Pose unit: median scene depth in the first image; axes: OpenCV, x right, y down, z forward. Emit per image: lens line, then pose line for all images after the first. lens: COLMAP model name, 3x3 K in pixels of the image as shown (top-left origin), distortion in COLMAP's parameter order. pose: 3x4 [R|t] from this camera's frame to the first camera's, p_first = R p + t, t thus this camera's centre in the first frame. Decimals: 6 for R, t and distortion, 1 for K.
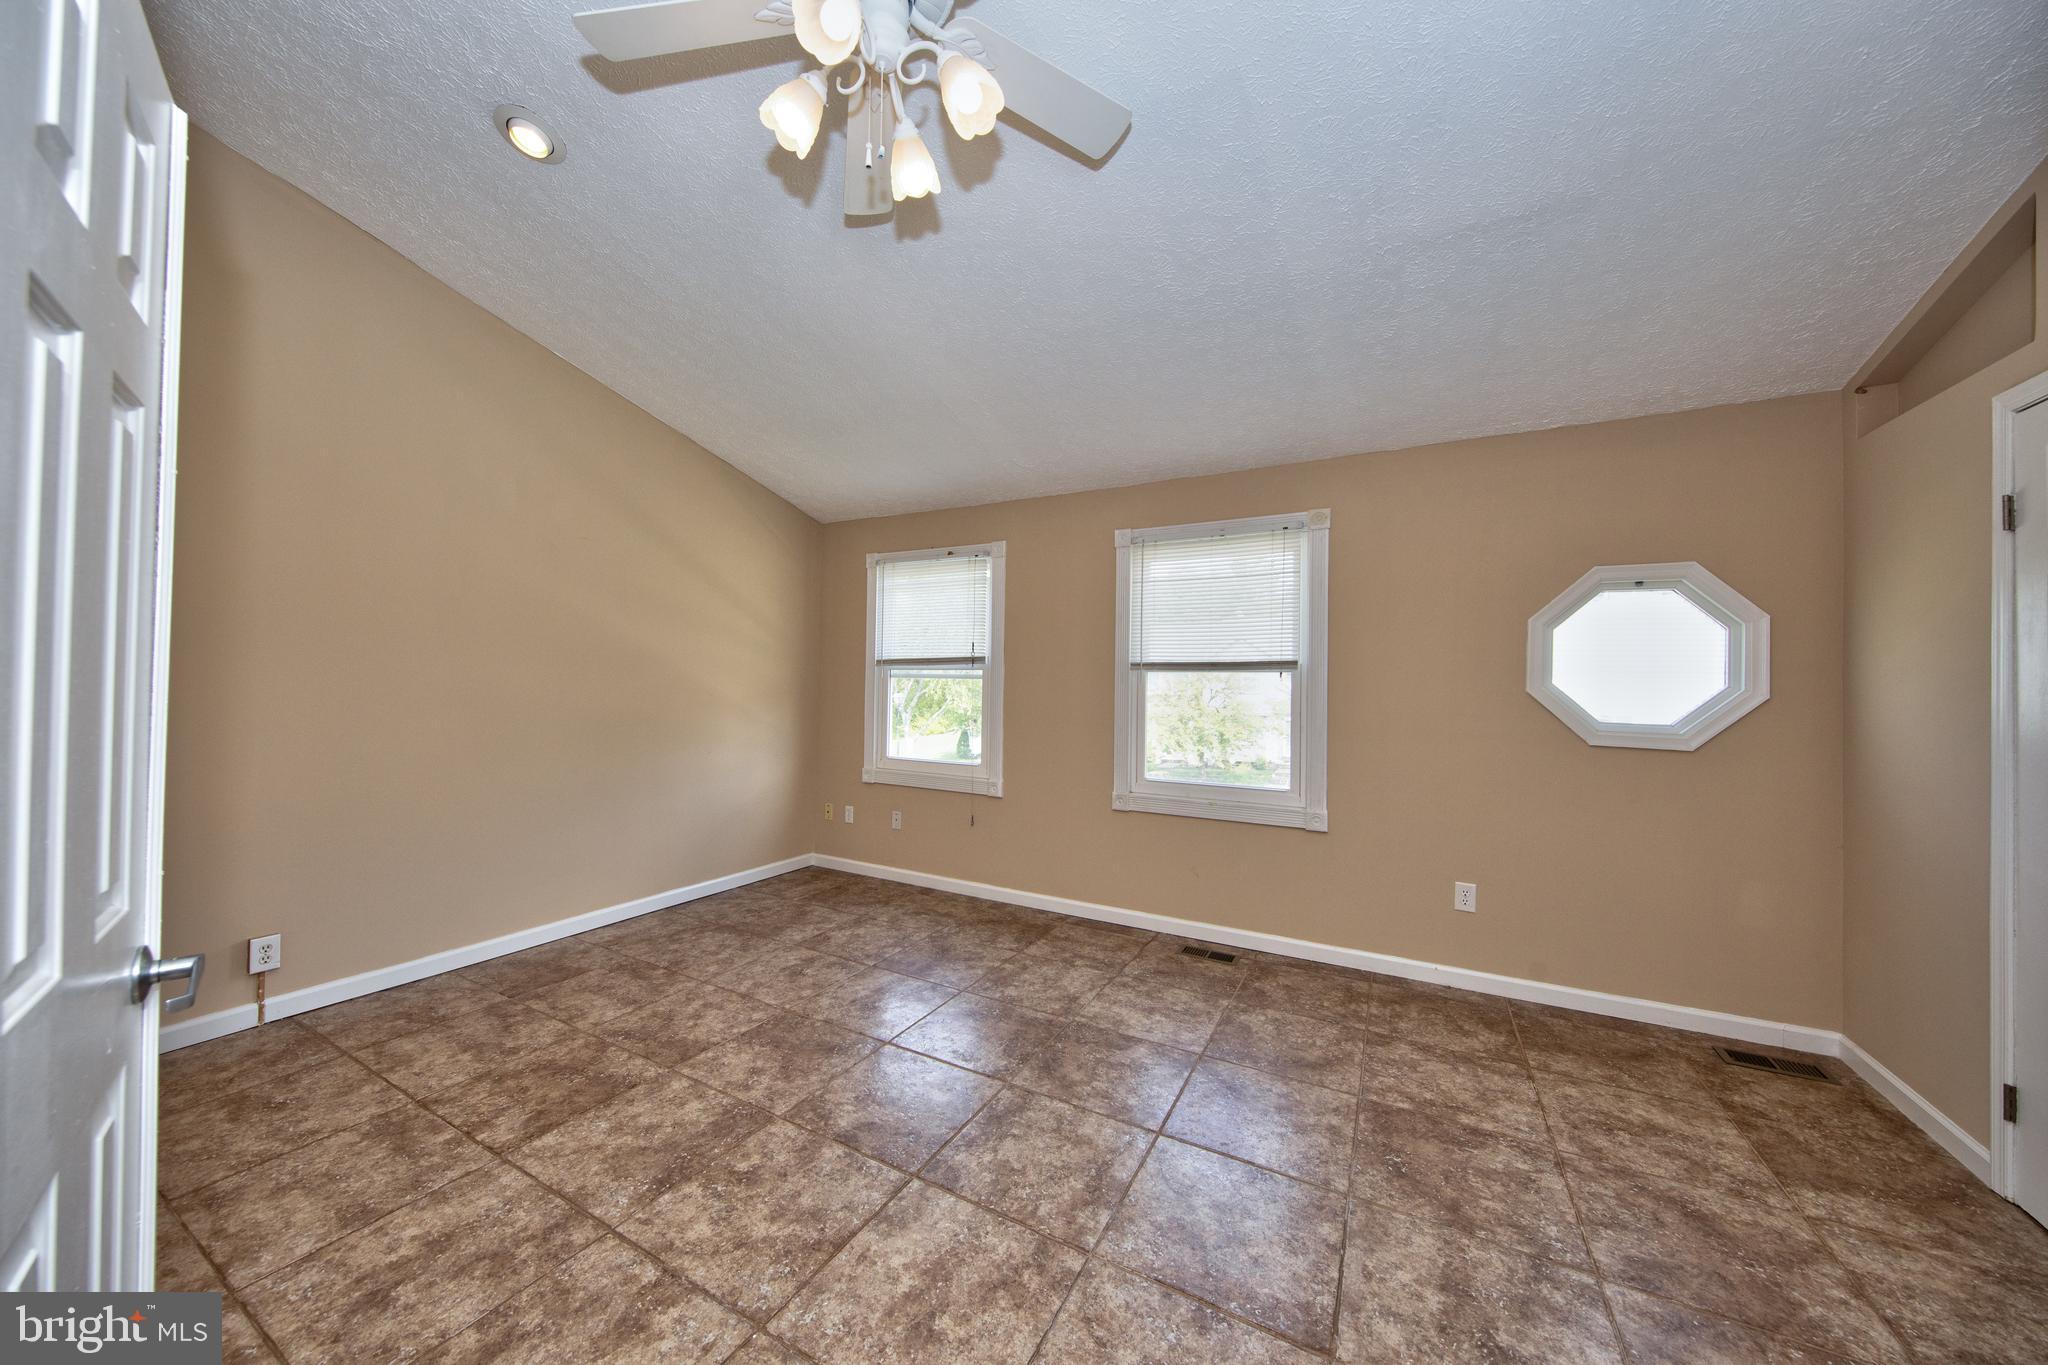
lens RADIAL K [[659.3, 0, 1011.5], [0, 659.3, 678.0], [0, 0, 1]] dist [0.015028, -0.008198]
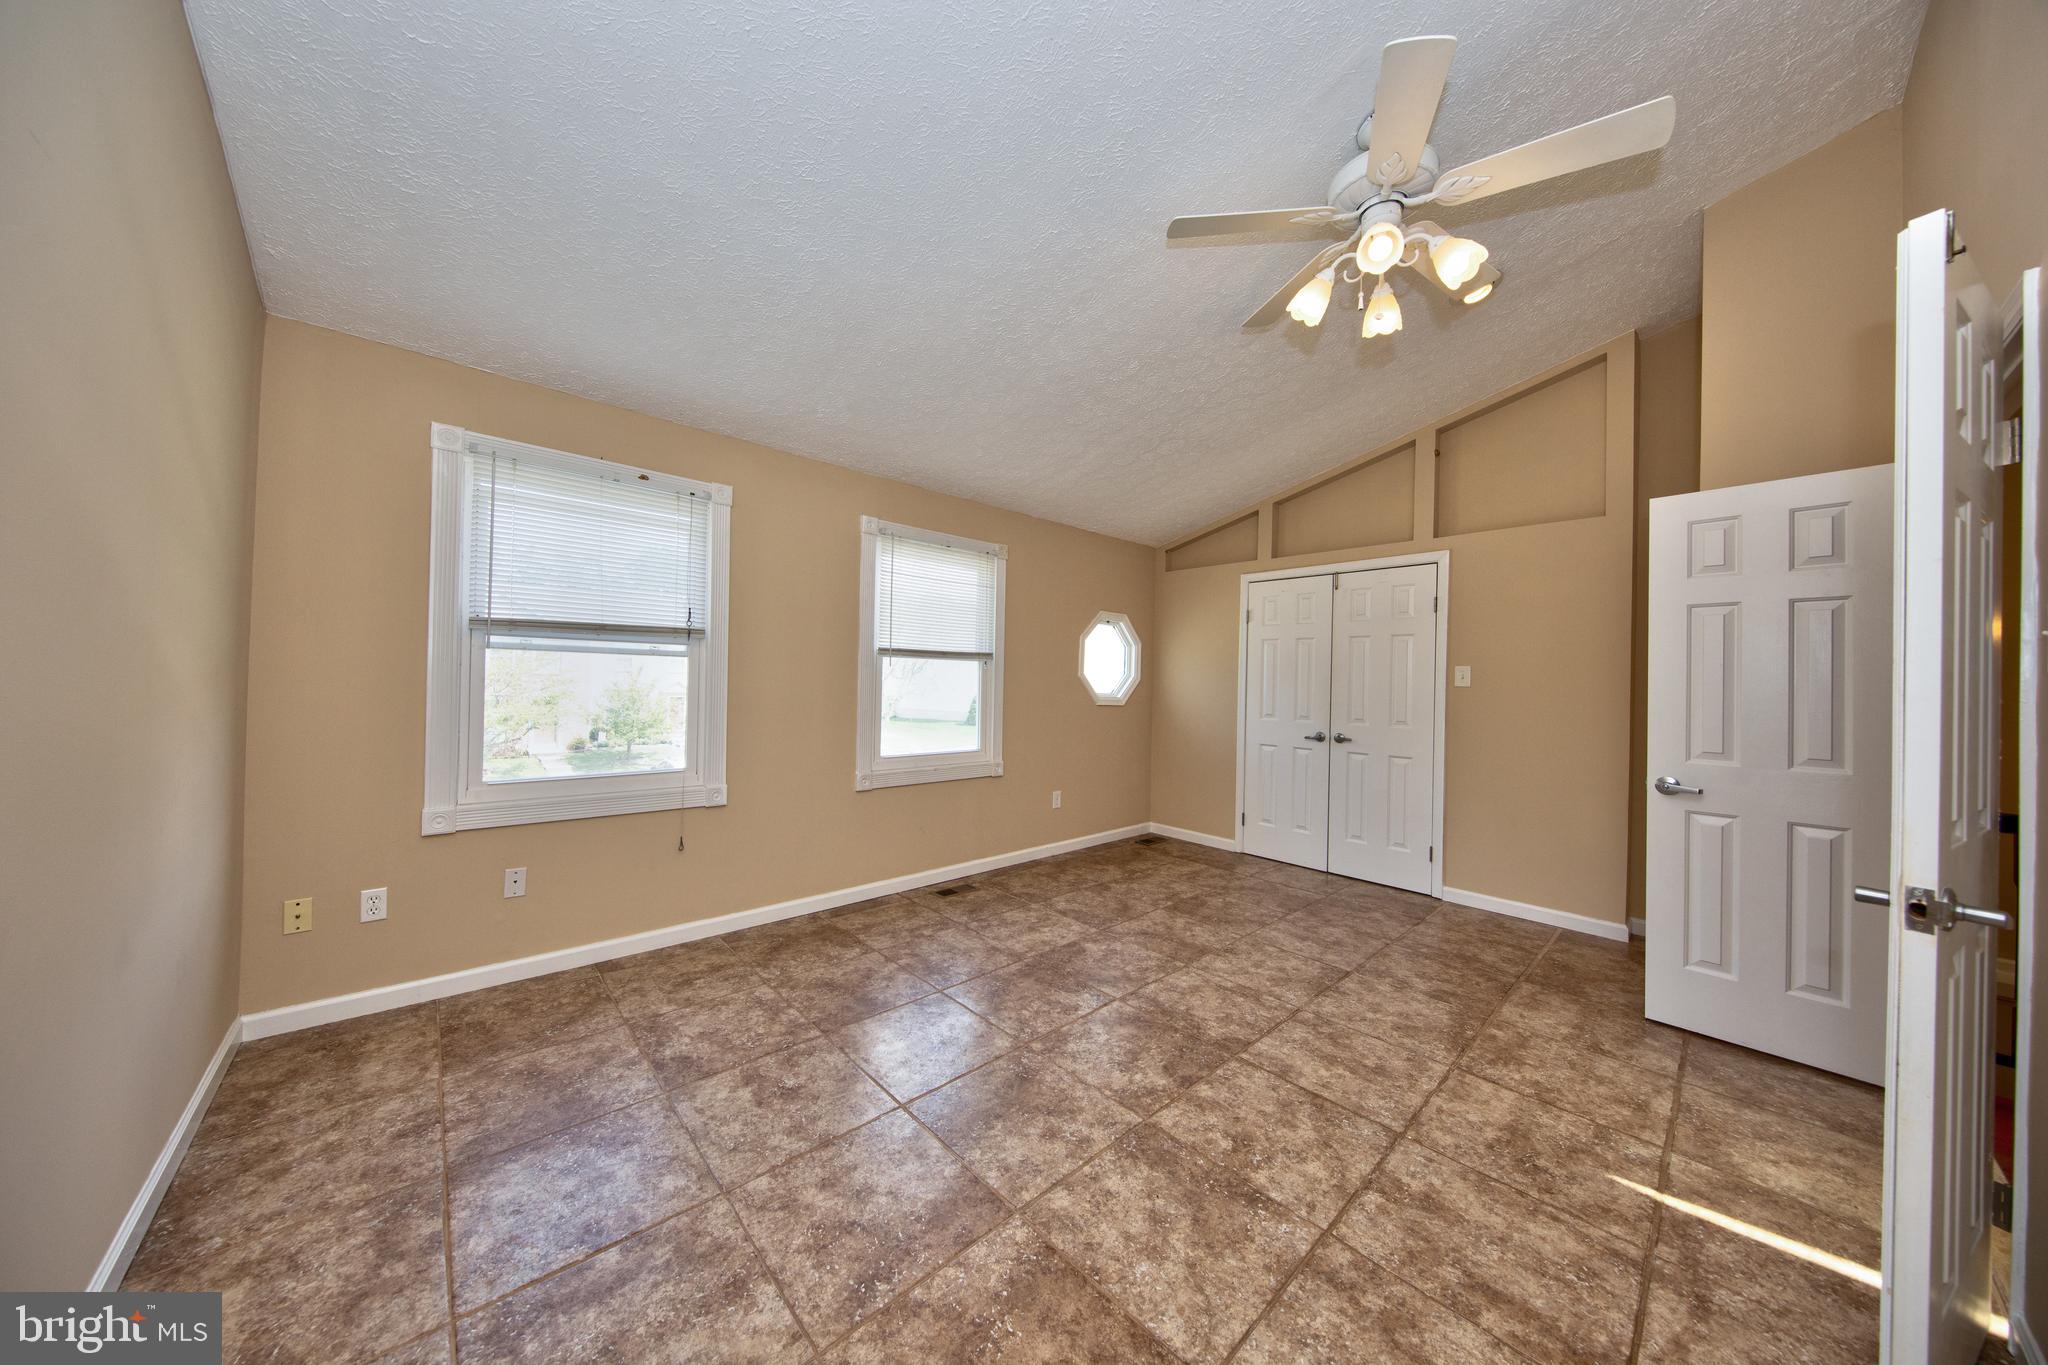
lens RADIAL K [[662.7, 0, 930.0], [0, 662.7, 676.3], [0, 0, 1]] dist [0.009416, -0.007405]
pose [[0.377563, -0.001102, 0.925983, -1.037600], [-0.026755, 0.999569, 0.012098, 0.010116], [-0.925597, -0.029342, 0.377371, 0.718227]]
